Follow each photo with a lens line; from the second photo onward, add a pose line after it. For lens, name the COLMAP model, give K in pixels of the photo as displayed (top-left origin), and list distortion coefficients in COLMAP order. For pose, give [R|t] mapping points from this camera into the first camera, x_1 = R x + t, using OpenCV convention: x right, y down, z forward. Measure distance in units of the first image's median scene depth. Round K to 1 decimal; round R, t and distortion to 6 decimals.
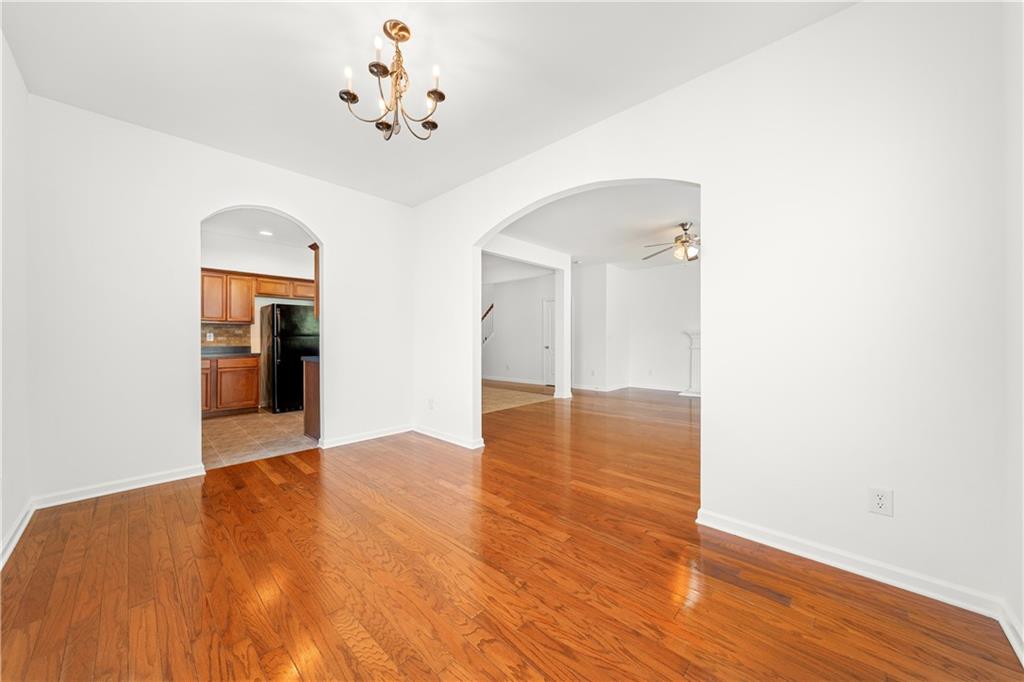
lens RADIAL K [[349.5, 0, 514.1], [0, 349.5, 337.0], [0, 0, 1]] dist [-0.001327, 0.000028]
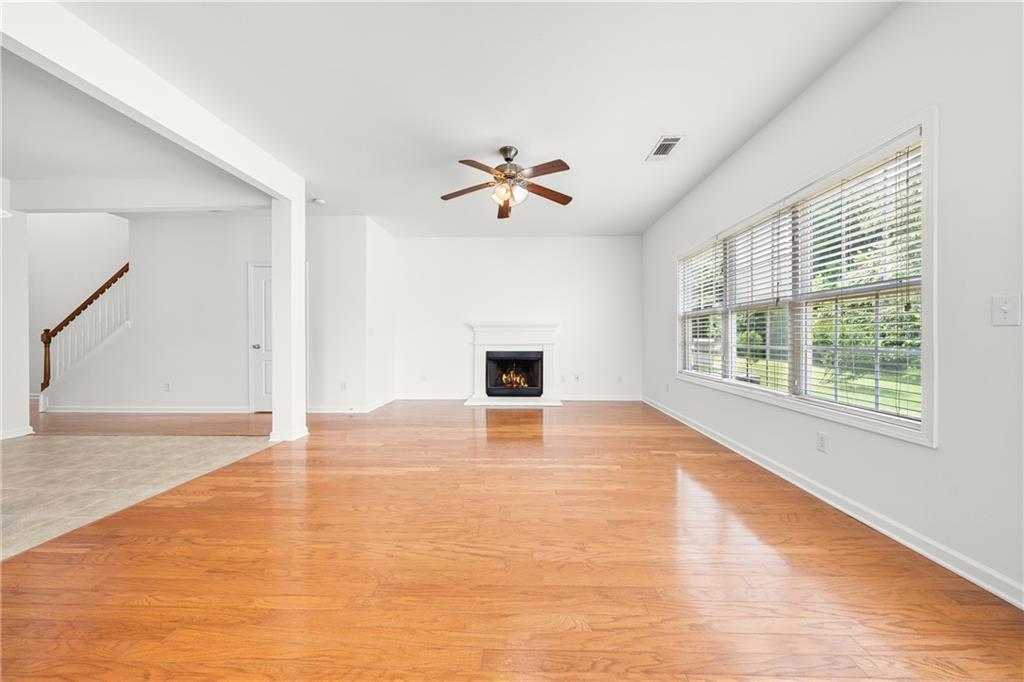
lens RADIAL K [[345.8, 0, 499.4], [0, 345.8, 337.4], [0, 0, 1]] dist [-0.001173, -0.000060]
pose [[0.772150, -0.004213, 0.635426, 0.052199], [0.001241, 0.999986, 0.005121, 0.014513], [-0.635439, -0.003166, 0.772145, 0.387149]]
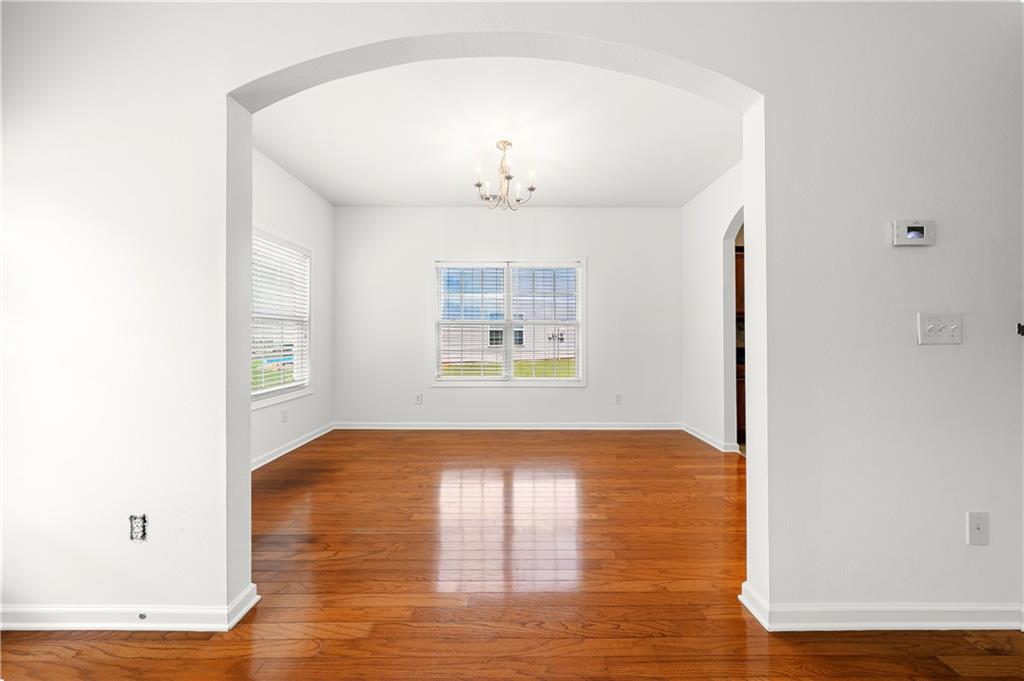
lens RADIAL K [[349.5, 0, 514.1], [0, 349.5, 336.5], [0, 0, 1]] dist [-0.001327, 0.000028]
pose [[-0.727767, -0.004135, -0.685812, 0.205058], [0.005028, 0.999923, -0.011365, 0.001952], [0.685806, -0.011719, -0.727690, 0.609980]]
